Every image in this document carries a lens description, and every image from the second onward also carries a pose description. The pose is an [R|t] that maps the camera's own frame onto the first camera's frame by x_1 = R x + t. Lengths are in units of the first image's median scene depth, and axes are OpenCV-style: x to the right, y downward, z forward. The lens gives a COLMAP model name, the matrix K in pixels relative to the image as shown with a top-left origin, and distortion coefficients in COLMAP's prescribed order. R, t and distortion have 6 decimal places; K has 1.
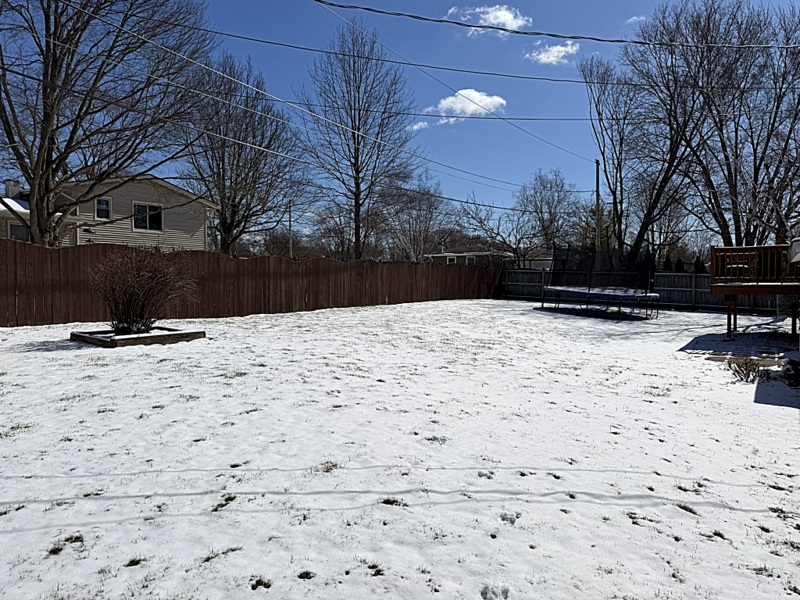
lens RADIAL K [[560.4, 0, 407.4], [0, 560.4, 306.7], [0, 0, 1]] dist [0.057327, -0.067661]
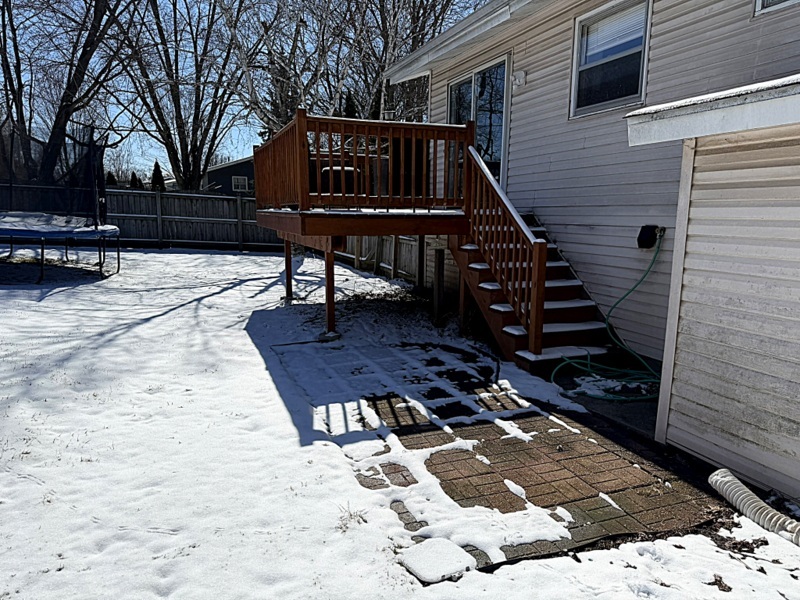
lens RADIAL K [[560.4, 0, 404.7], [0, 560.4, 302.4], [0, 0, 1]] dist [0.057327, -0.067661]
pose [[0.586668, -0.119871, 0.800907, 0.140755], [0.018854, 0.990738, 0.134473, -0.015181], [-0.809608, -0.063791, 0.583494, 0.391883]]
